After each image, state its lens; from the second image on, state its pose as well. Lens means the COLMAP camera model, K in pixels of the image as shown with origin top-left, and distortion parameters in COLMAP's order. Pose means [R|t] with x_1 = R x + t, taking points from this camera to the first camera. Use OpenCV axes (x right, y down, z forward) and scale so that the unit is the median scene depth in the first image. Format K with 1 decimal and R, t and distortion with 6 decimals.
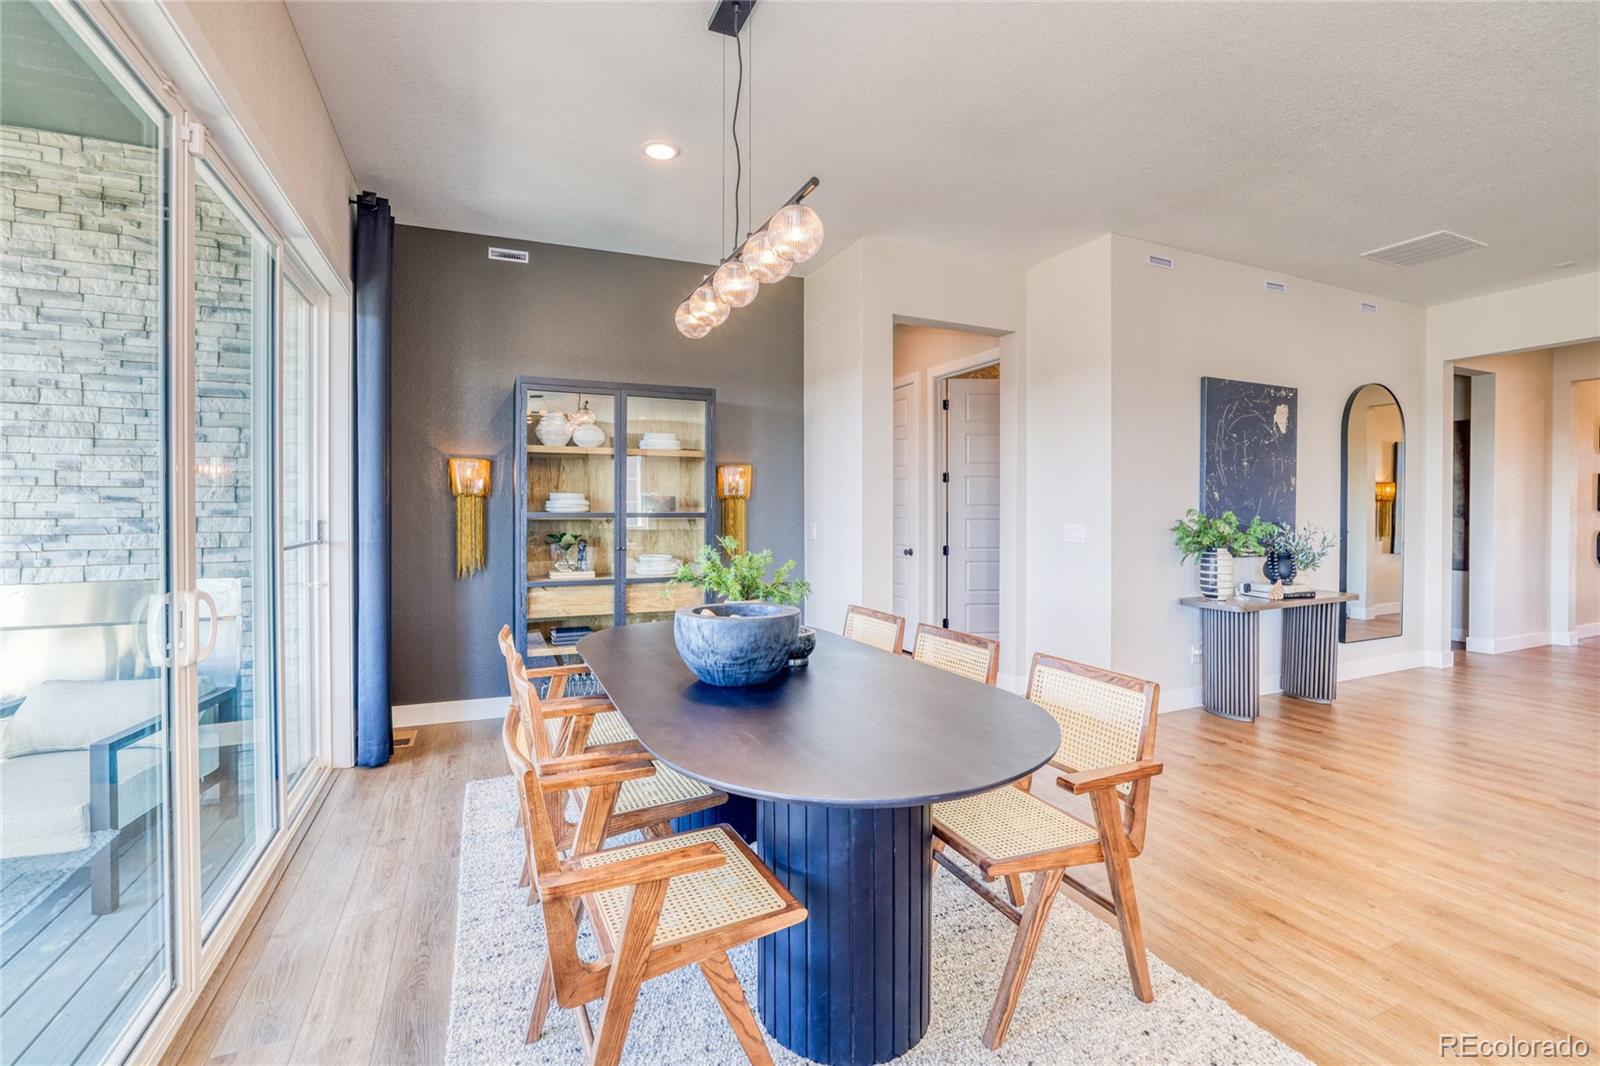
lens RADIAL K [[682.3, 0, 792.0], [0, 682.3, 525.9], [0, 0, 1]] dist [-0.037593, 0.000517]
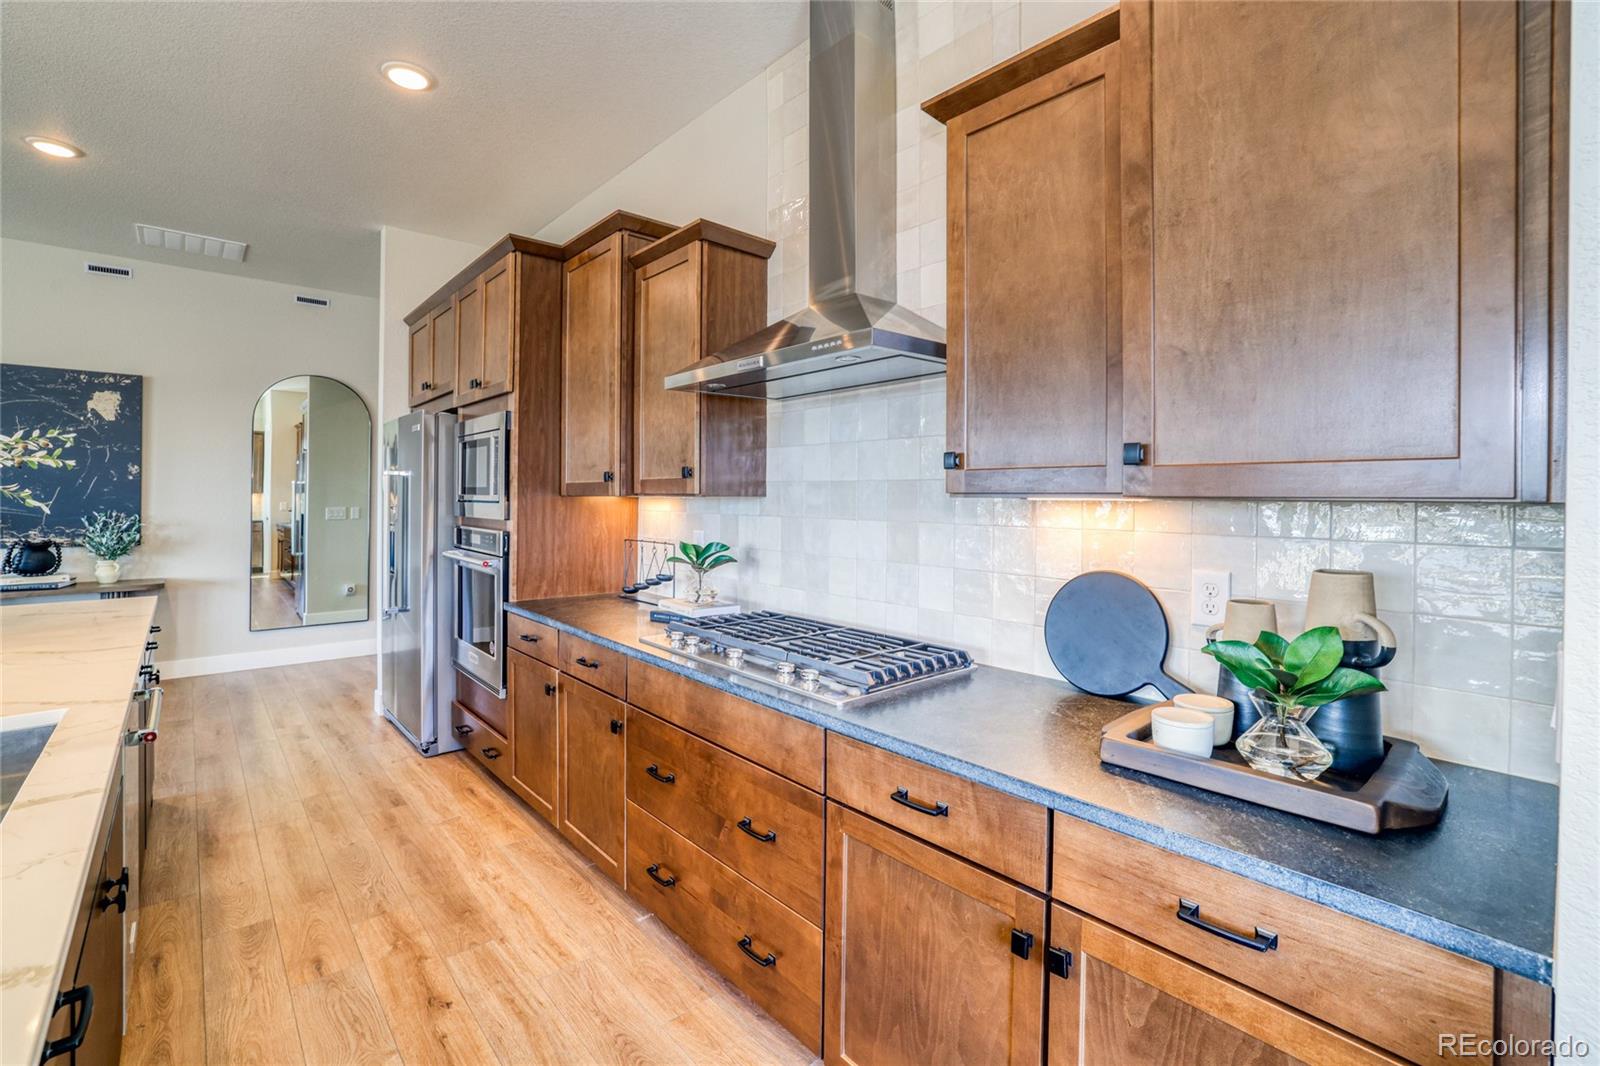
lens RADIAL K [[704.7, 0, 806.7], [0, 704.7, 492.9], [0, 0, 1]] dist [-0.059758, 0.020369]
pose [[0.951198, 0.004636, 0.308545, 1.481999], [0.002178, 0.999761, -0.021736, -0.008795], [-0.308573, 0.021347, 0.950961, -0.272286]]
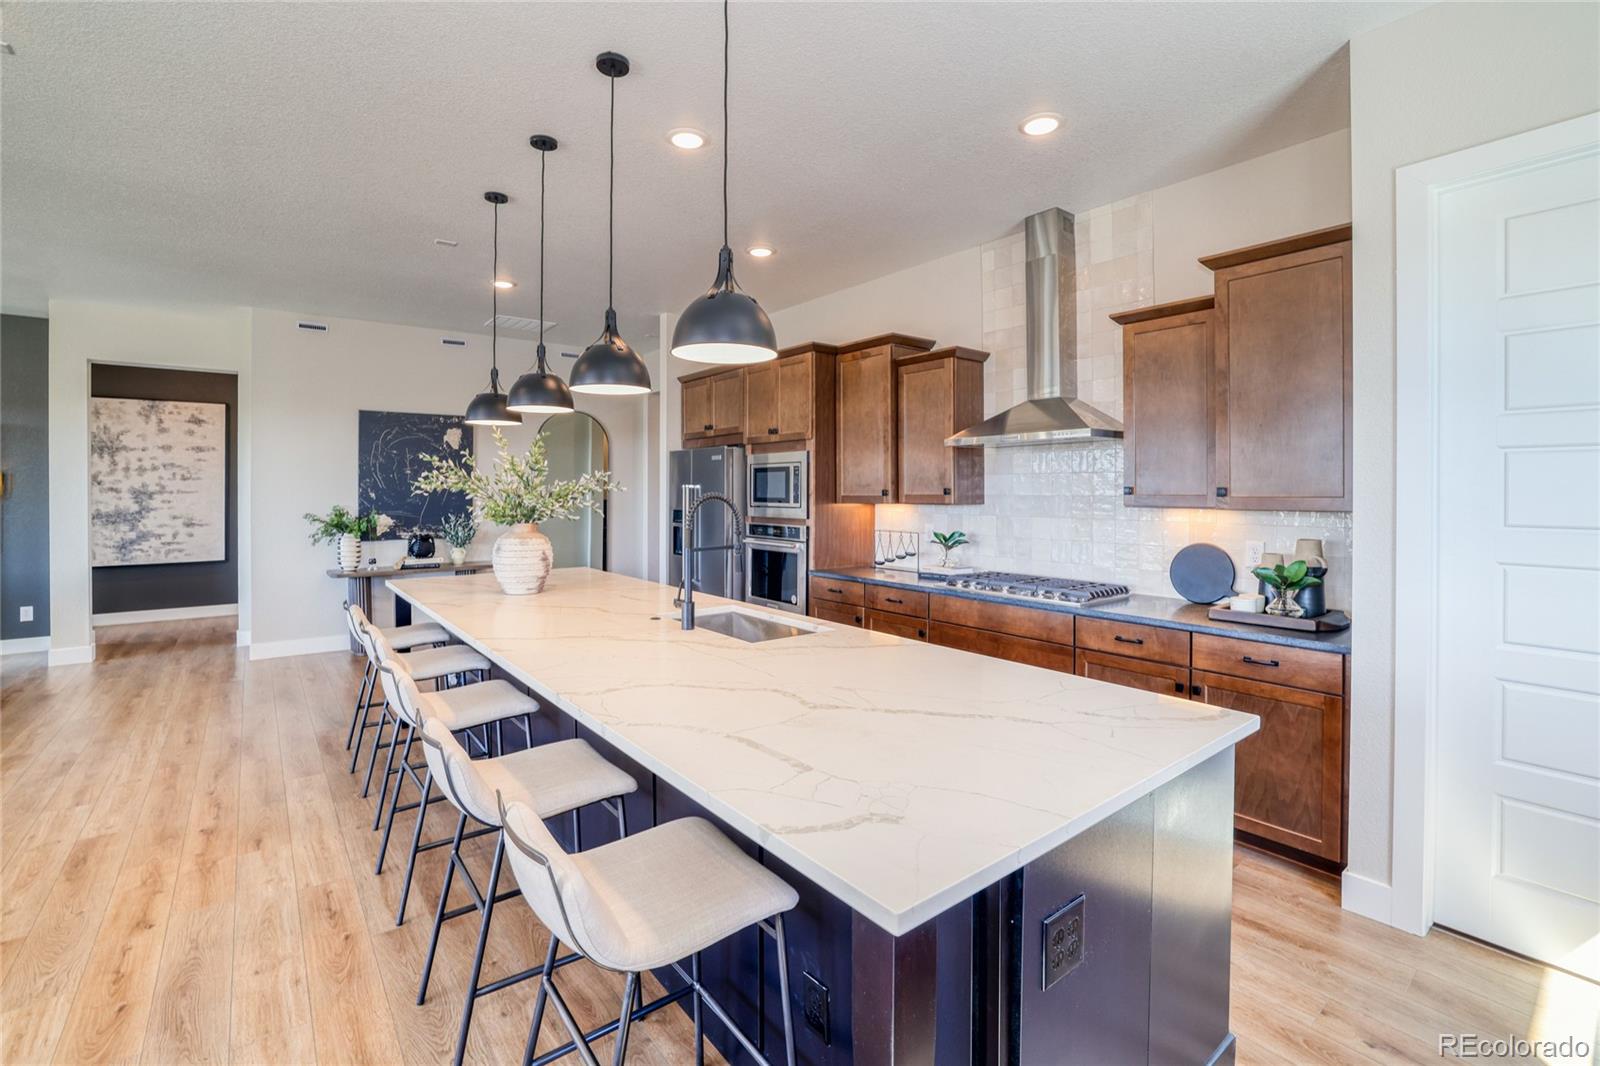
lens RADIAL K [[706.4, 0, 794.7], [0, 706.4, 485.2], [0, 0, 1]] dist [-0.059785, 0.022502]
pose [[0.970819, -0.001803, 0.239805, 1.130416], [0.007988, 0.999660, -0.024822, -0.023284], [-0.239679, 0.026014, 0.970504, -0.600608]]
